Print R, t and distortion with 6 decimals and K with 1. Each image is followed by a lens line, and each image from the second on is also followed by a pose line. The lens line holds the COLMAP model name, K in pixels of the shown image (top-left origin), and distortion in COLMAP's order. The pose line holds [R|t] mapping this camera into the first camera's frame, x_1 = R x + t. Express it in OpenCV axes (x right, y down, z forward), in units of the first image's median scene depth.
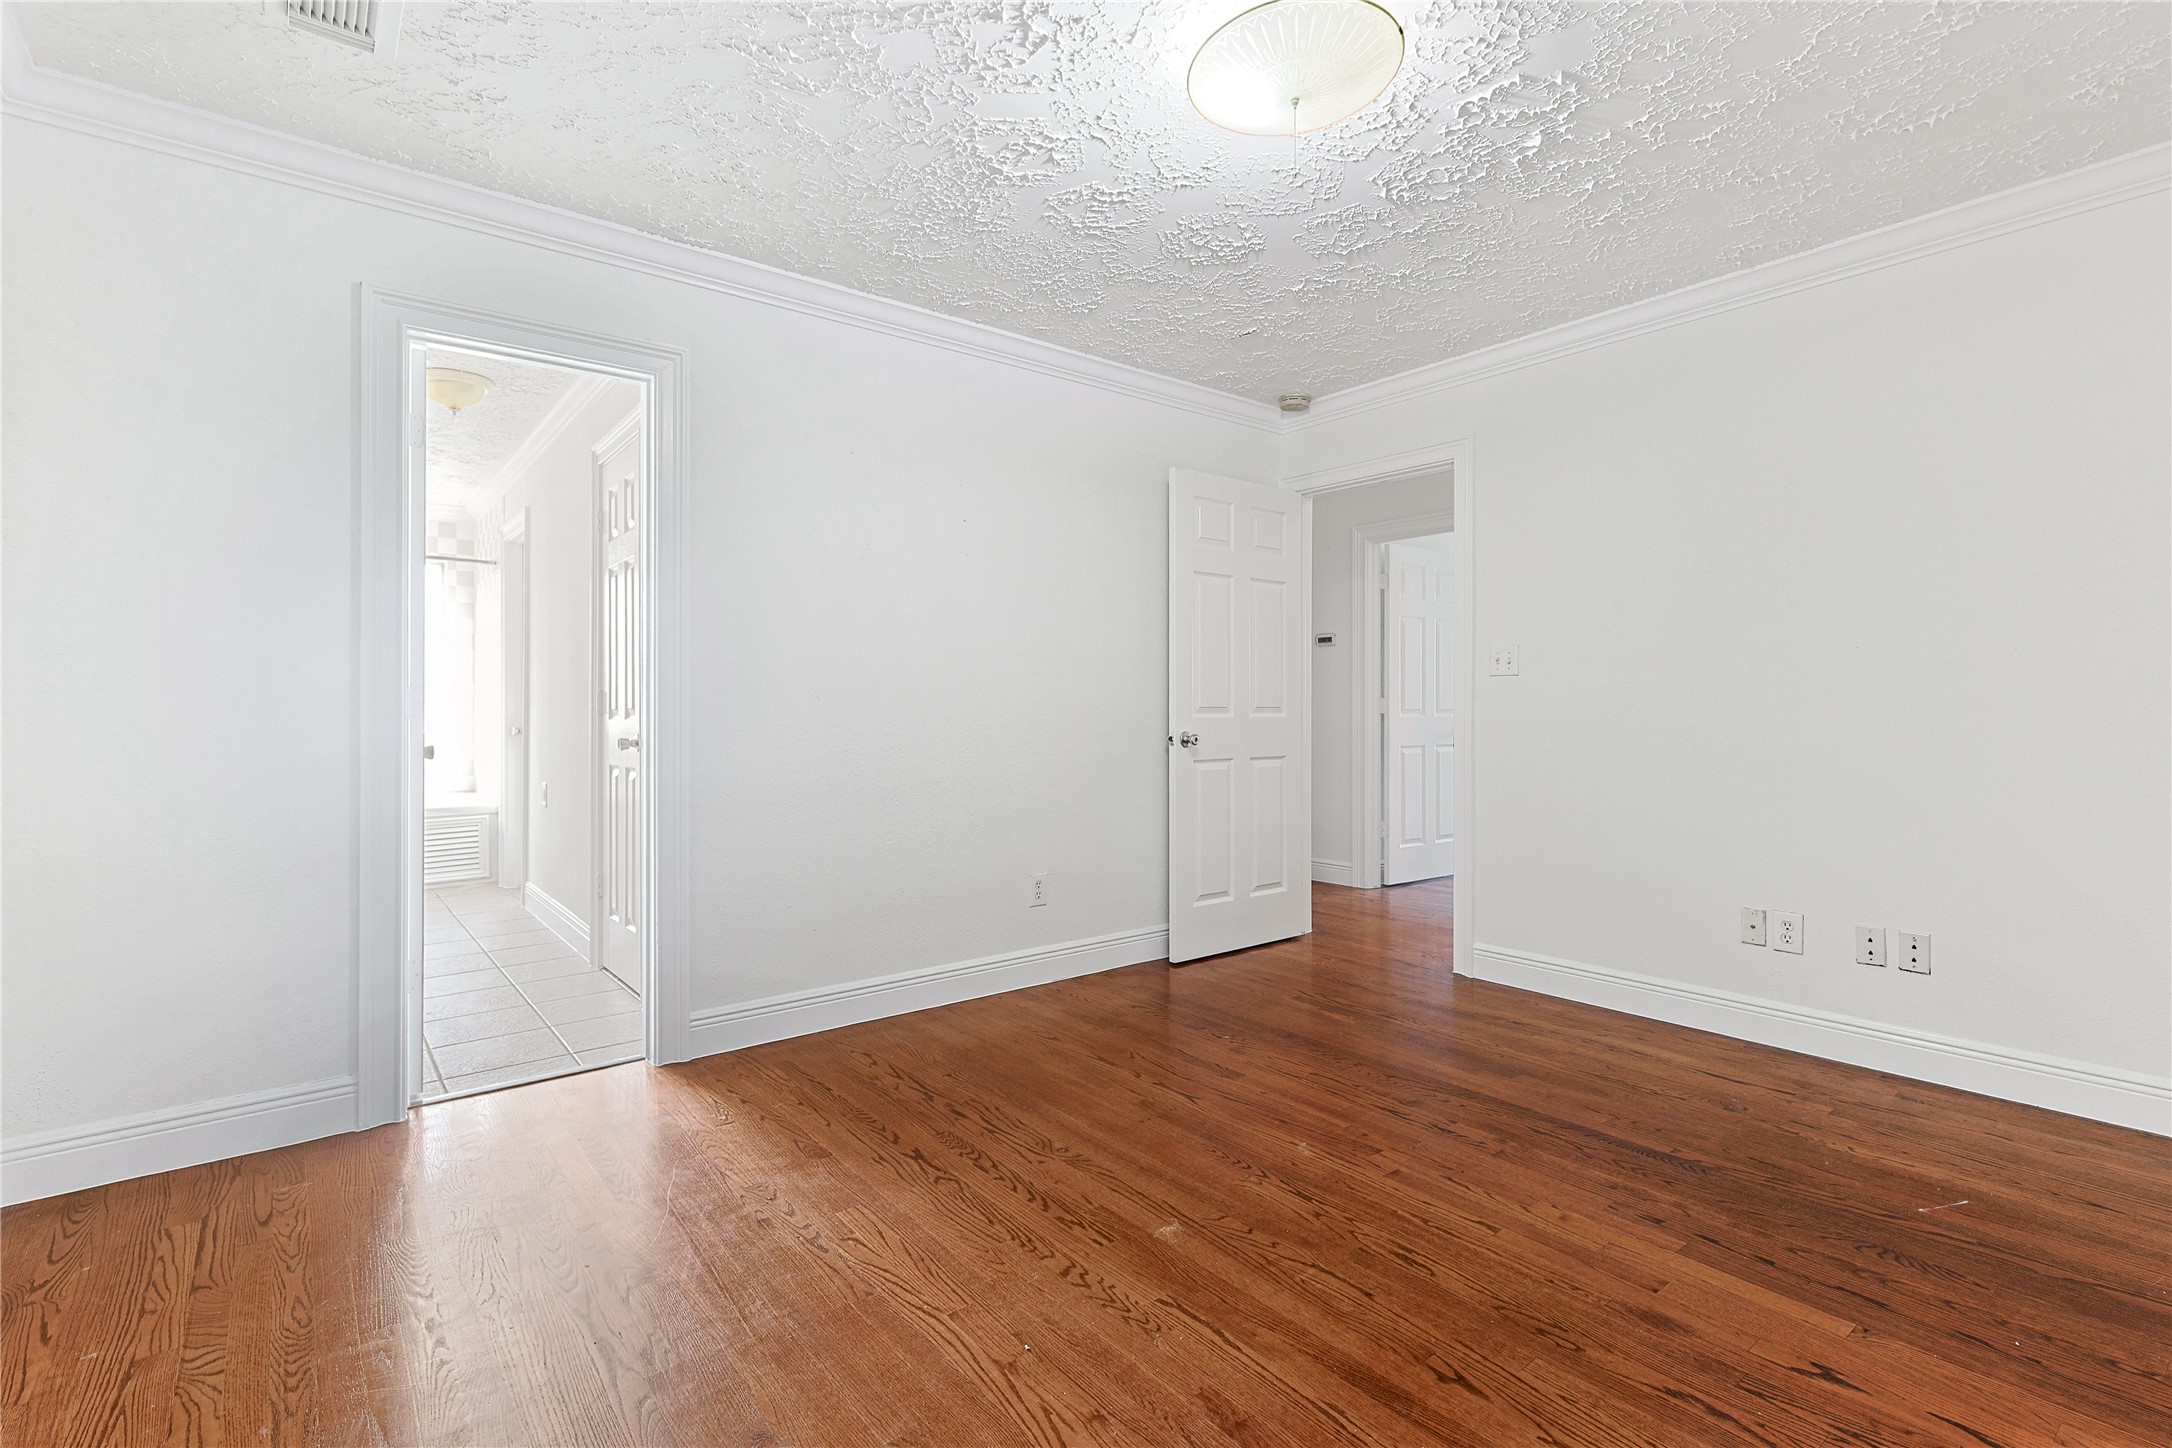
lens RADIAL K [[999.7, 0, 1087.9], [0, 999.7, 714.0], [0, 0, 1]] dist [0.001127, 0.000197]
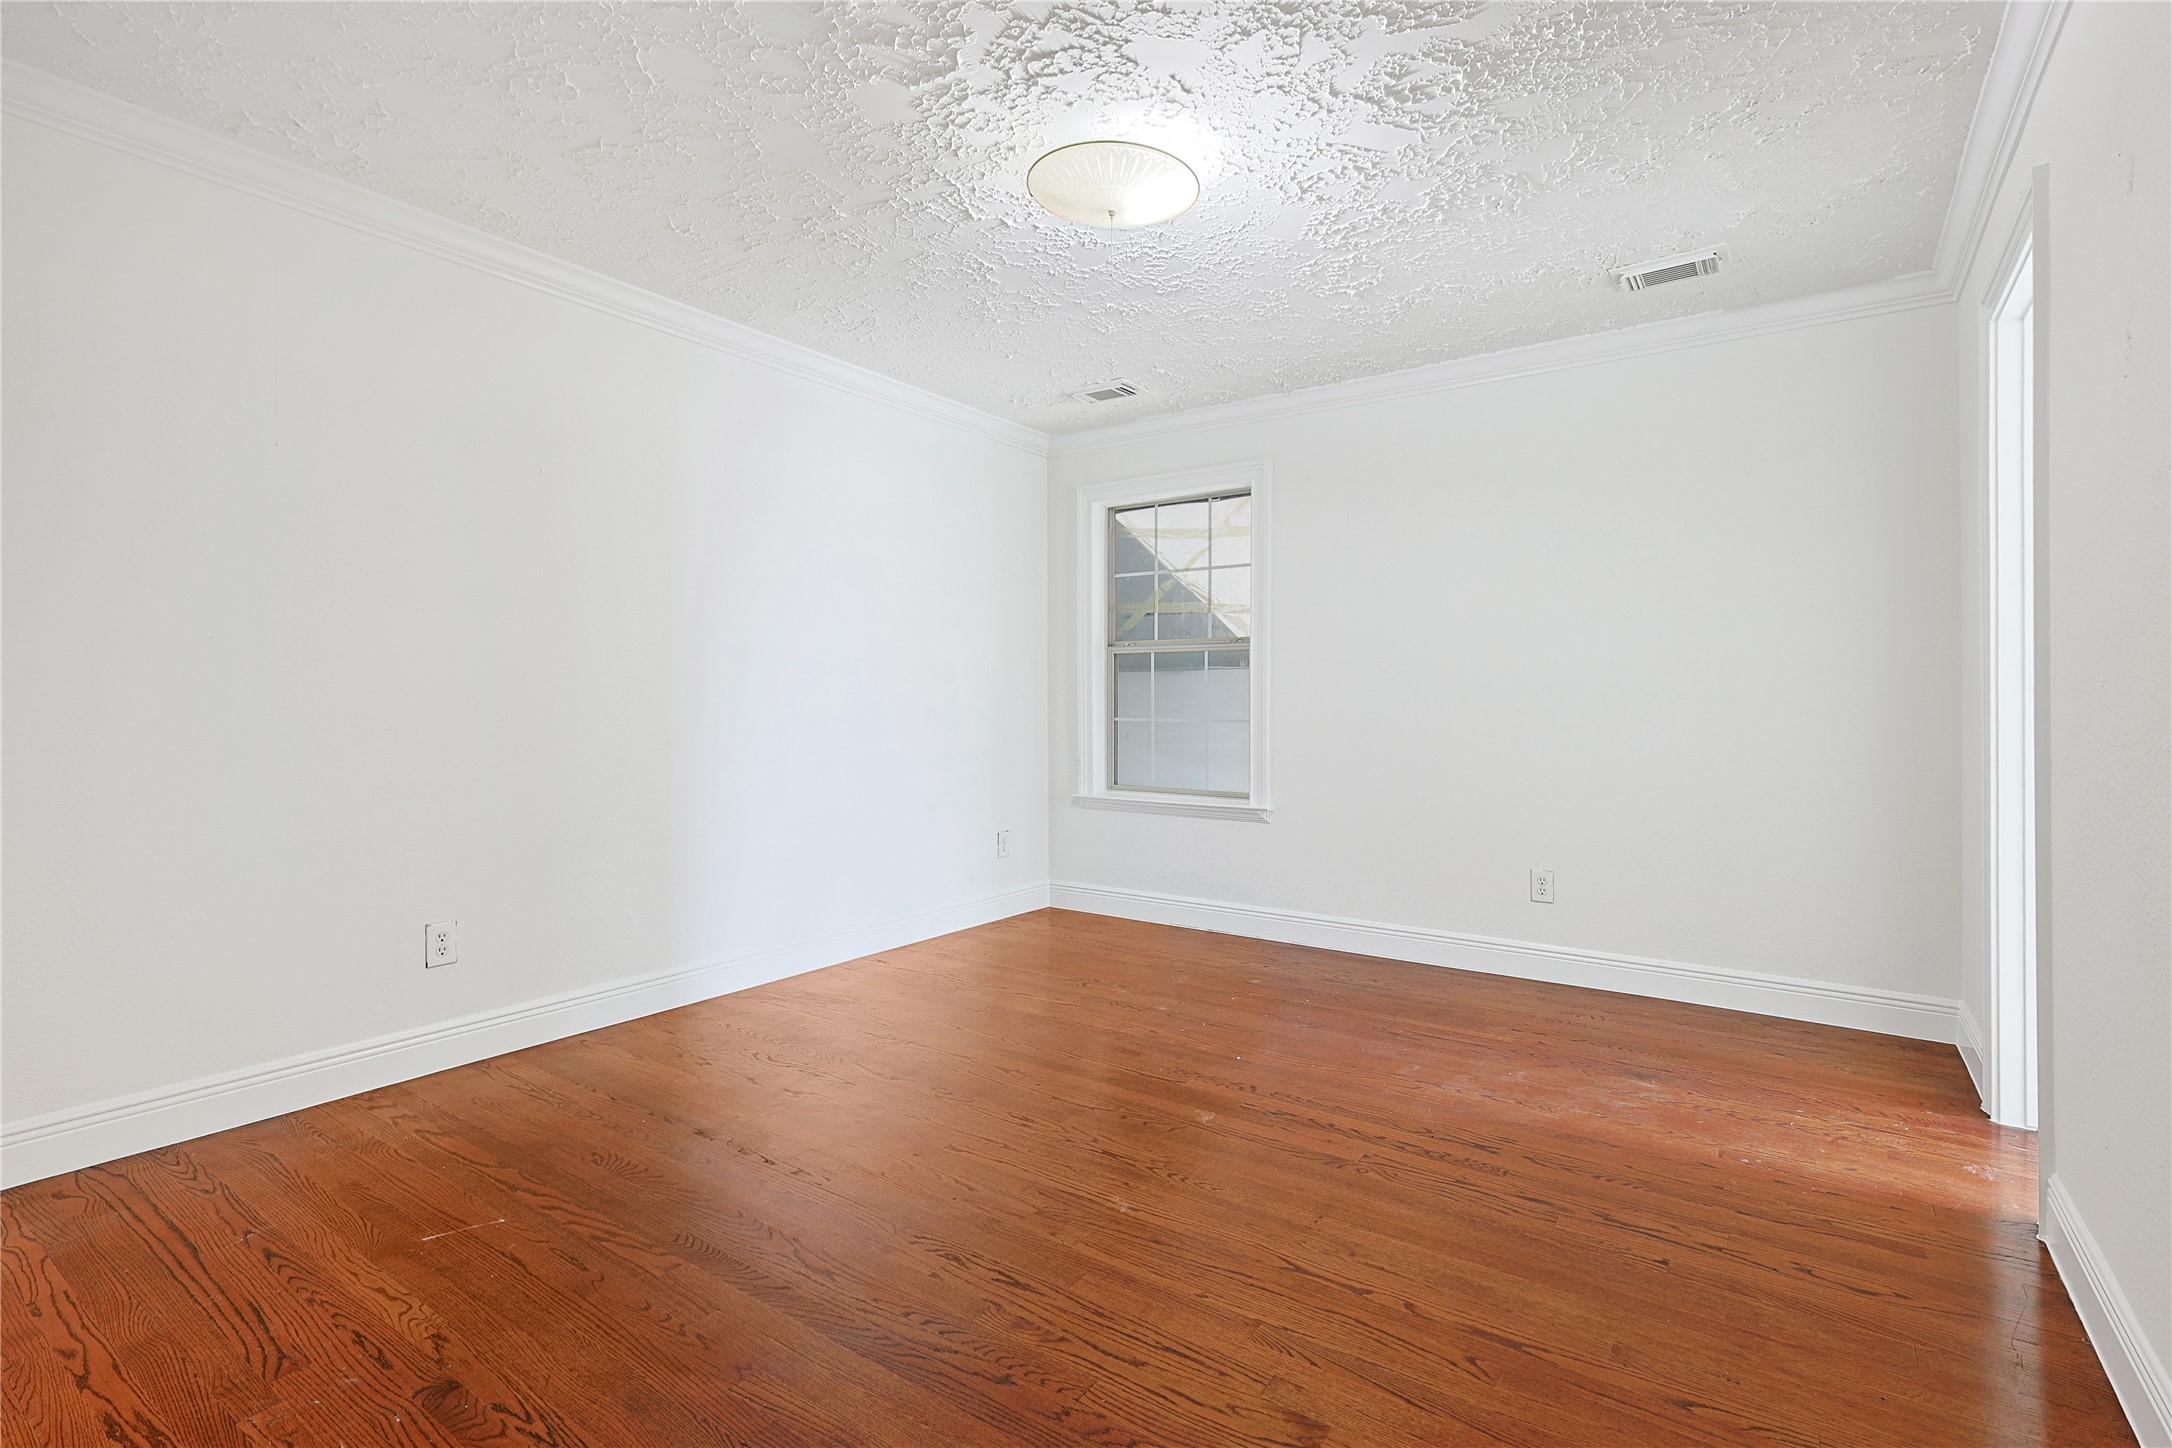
lens RADIAL K [[999.7, 0, 1084.7], [0, 999.7, 712.6], [0, 0, 1]] dist [0.001127, 0.000197]
pose [[-0.958612, 0.001544, -0.284712, 0.512077], [-0.002188, 0.999916, 0.012790, -0.009642], [0.284708, 0.012884, -0.958528, 1.886134]]
